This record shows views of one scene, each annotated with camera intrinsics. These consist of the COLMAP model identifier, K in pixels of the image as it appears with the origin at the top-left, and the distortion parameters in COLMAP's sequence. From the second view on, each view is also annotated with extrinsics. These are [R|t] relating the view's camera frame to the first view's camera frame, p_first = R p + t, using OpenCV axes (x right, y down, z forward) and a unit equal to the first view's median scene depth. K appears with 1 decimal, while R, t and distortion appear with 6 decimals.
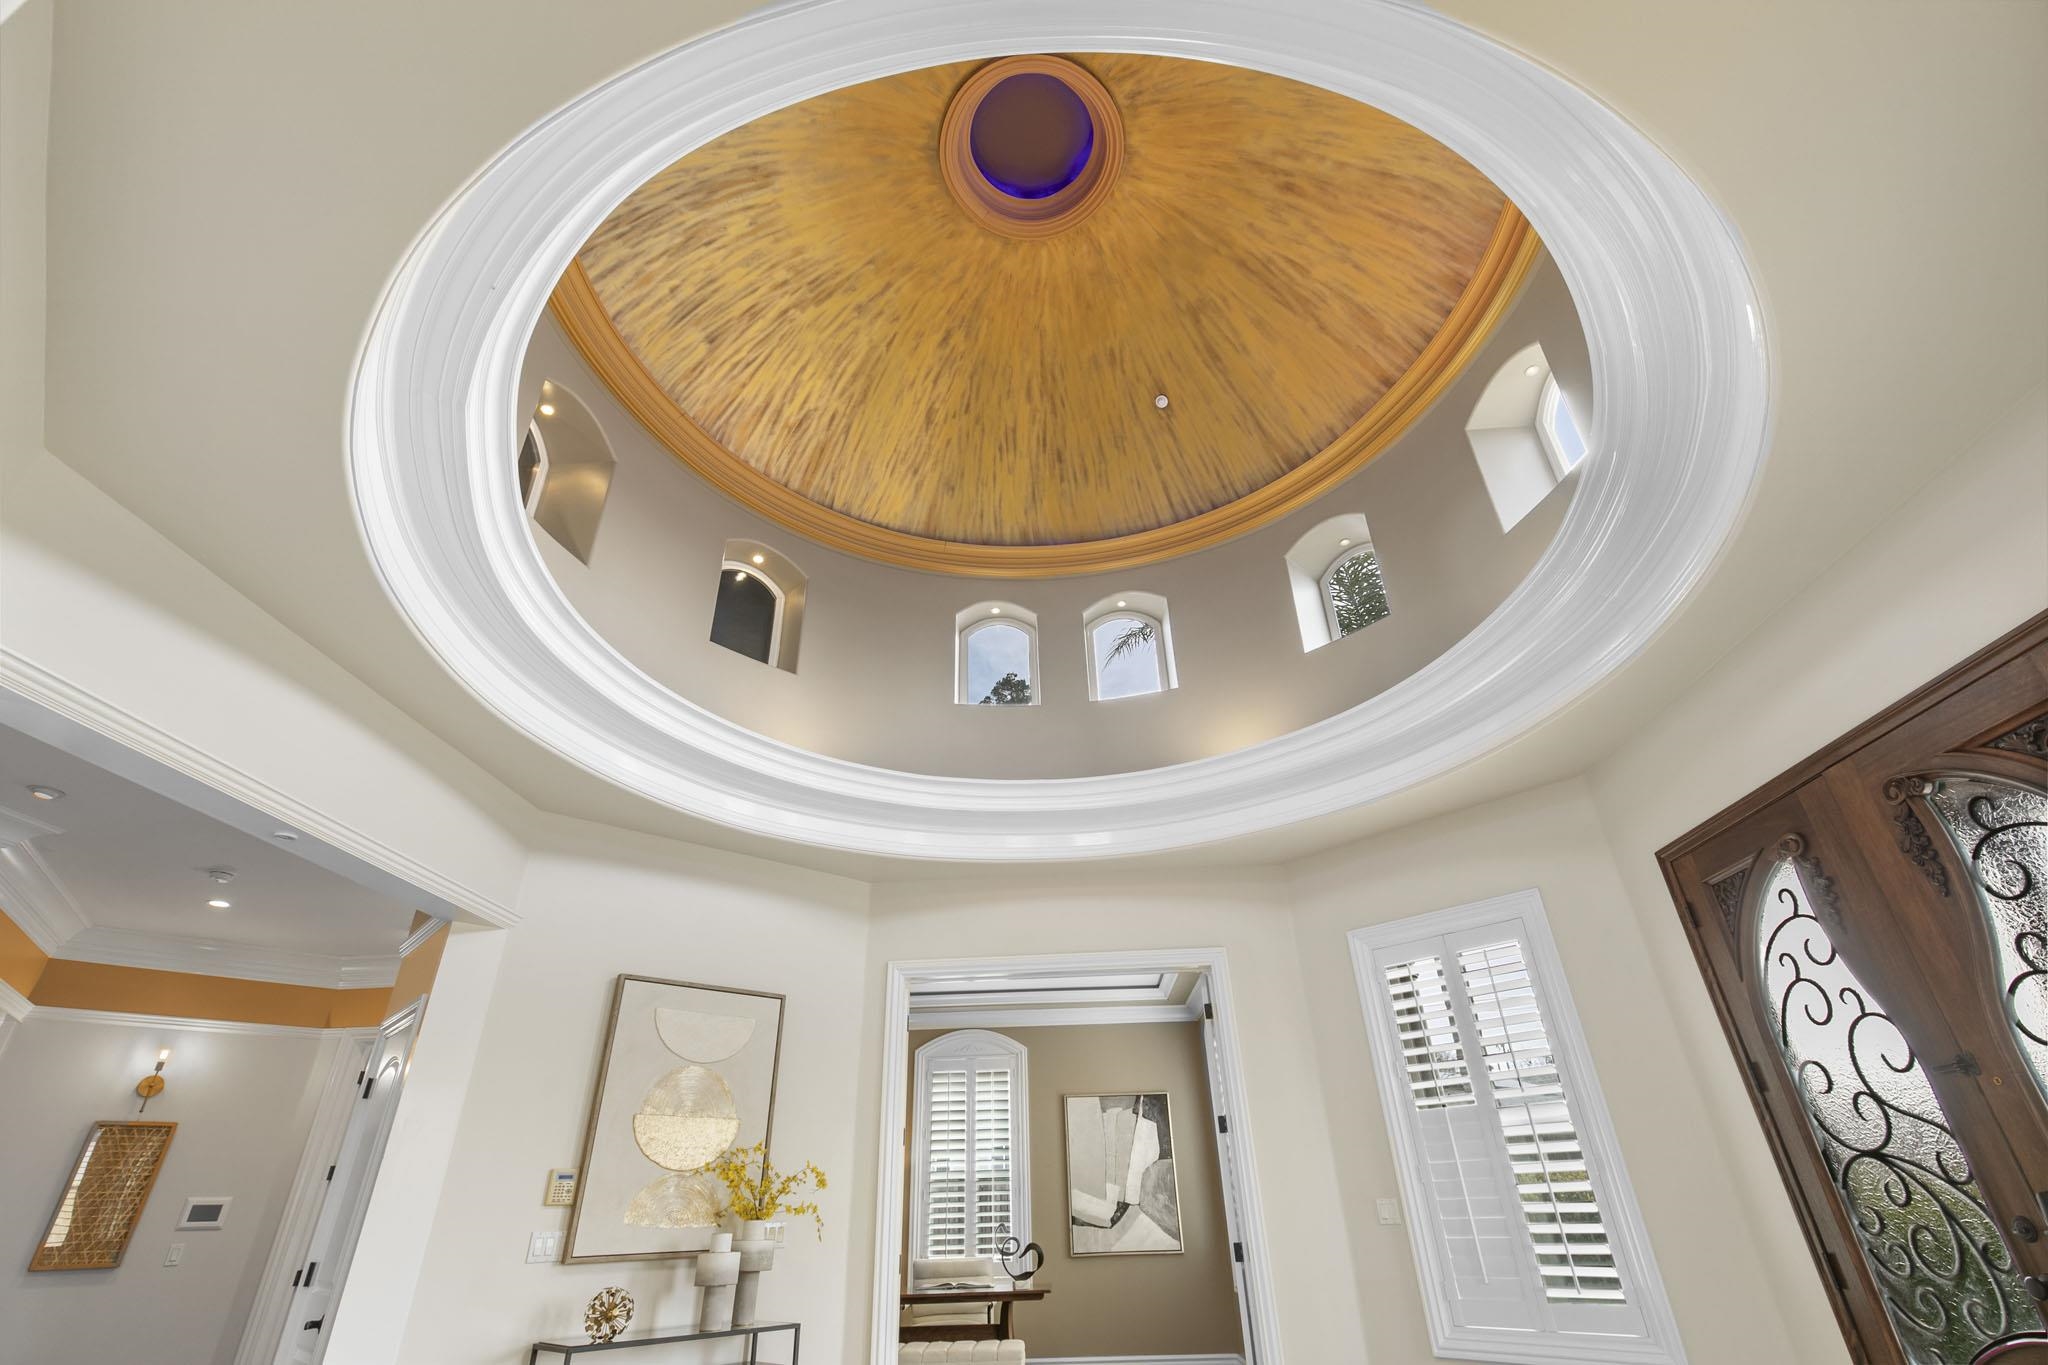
lens RADIAL K [[912.5, 0, 1030.1], [0, 912.5, 673.3], [0, 0, 1]] dist [0.002595, -0.001070]
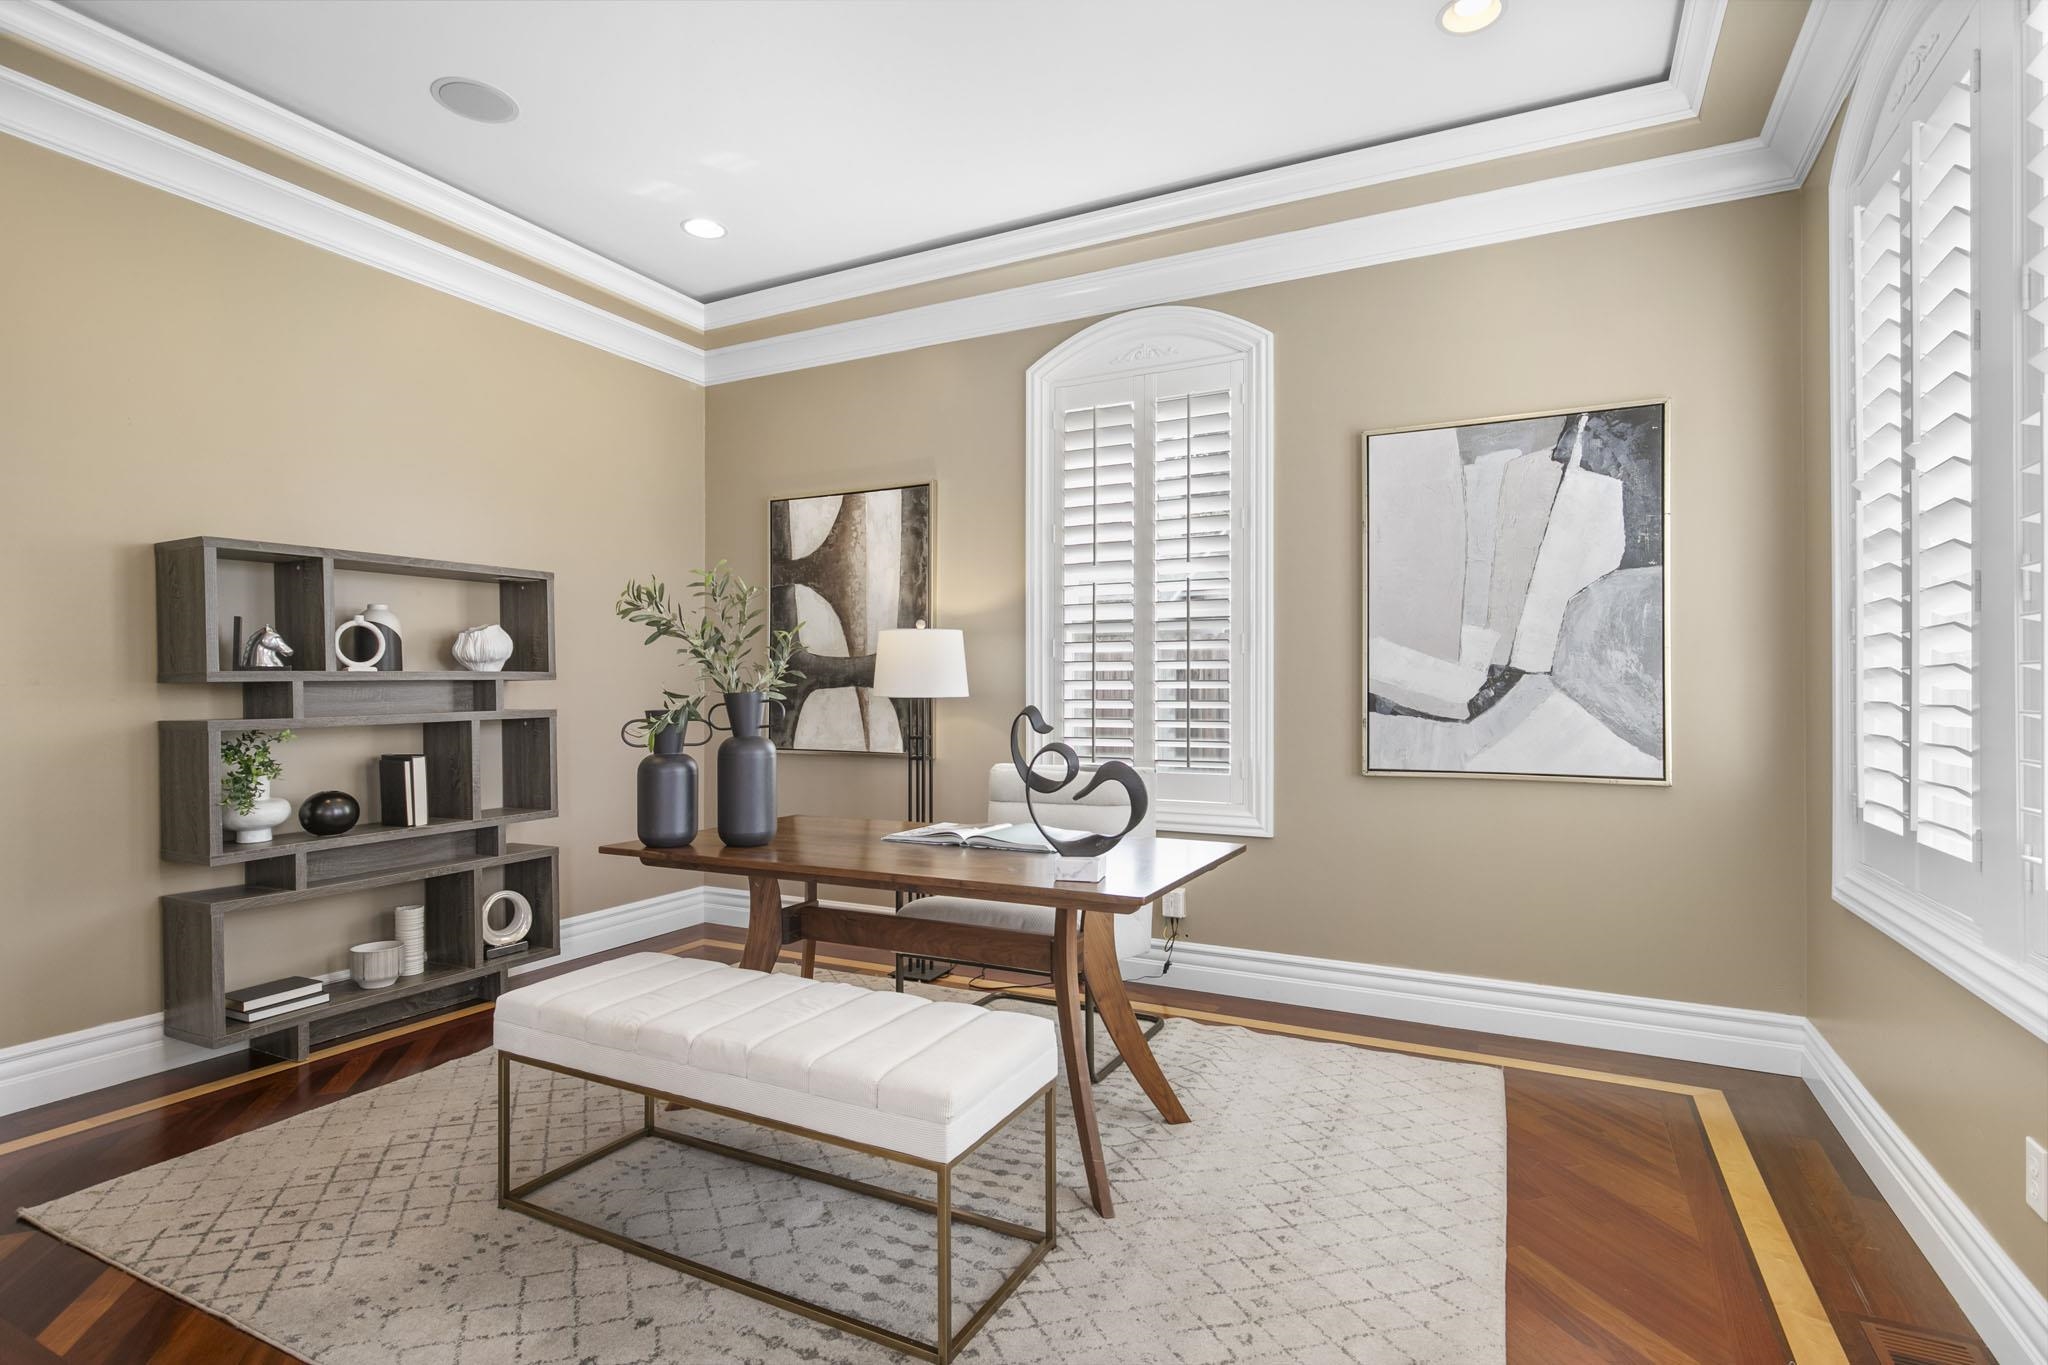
lens RADIAL K [[1030.8, 0, 1022.8], [0, 1030.8, 686.4], [0, 0, 1]] dist [0.000245, 0.000142]
pose [[0.905878, 0.024906, -0.422807, 0.101071], [0.196273, 0.859925, 0.471176, 0.335027], [0.375317, -0.509813, 0.774098, 0.571776]]
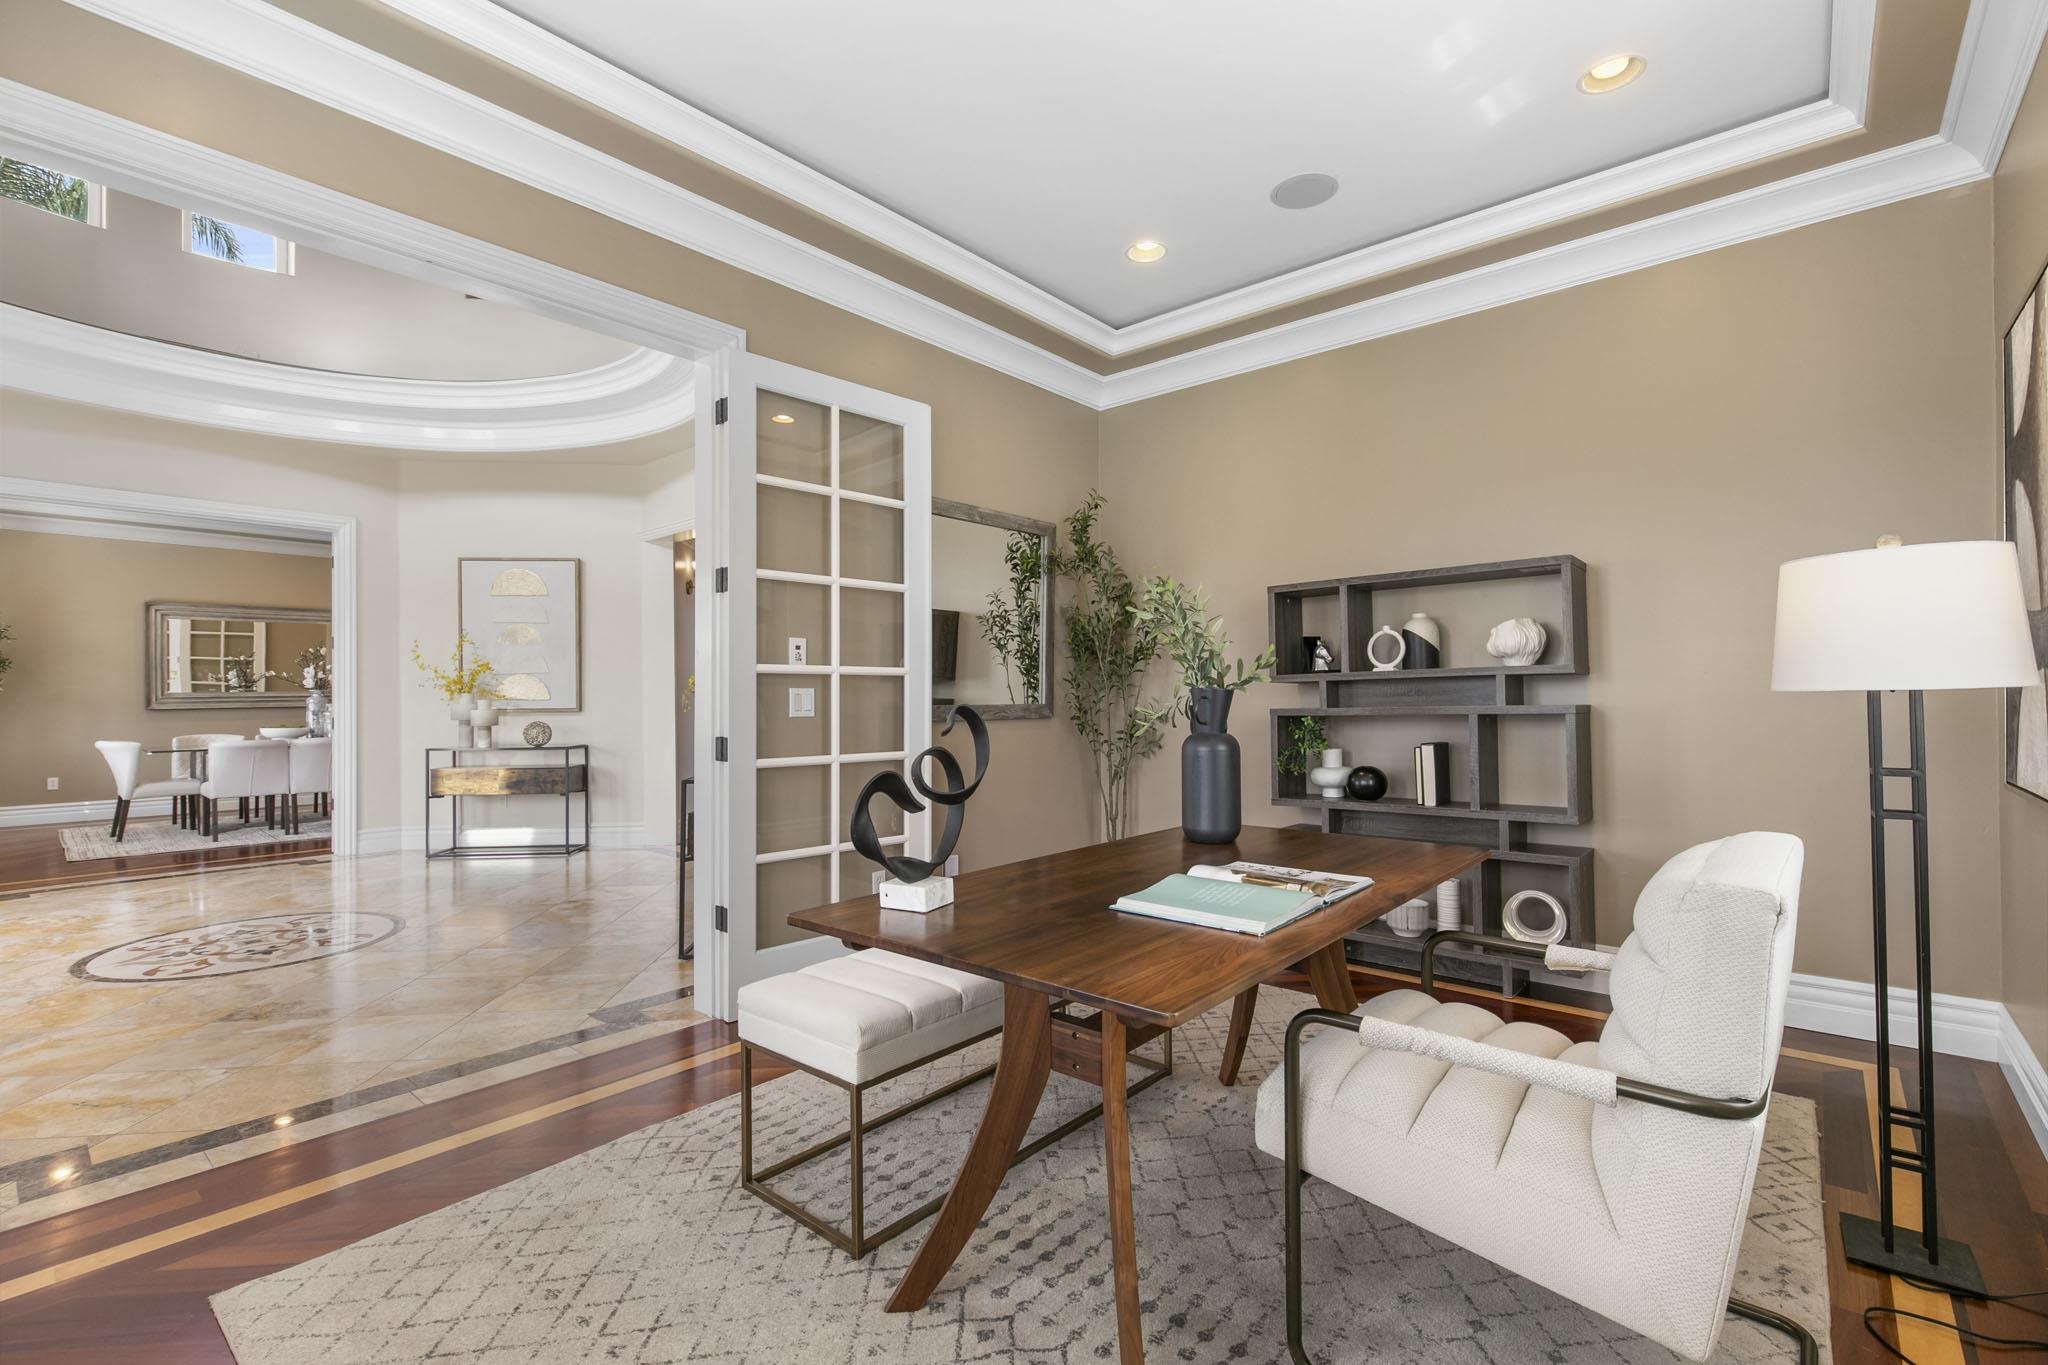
lens RADIAL K [[912.5, 0, 1028.2], [0, 912.5, 688.3], [0, 0, 1]] dist [0.002595, -0.001070]
pose [[-0.629532, 0.029379, -0.776419, 0.129814], [0.423590, 0.850698, -0.311264, 0.472612], [0.651353, -0.524833, -0.547986, 0.801417]]
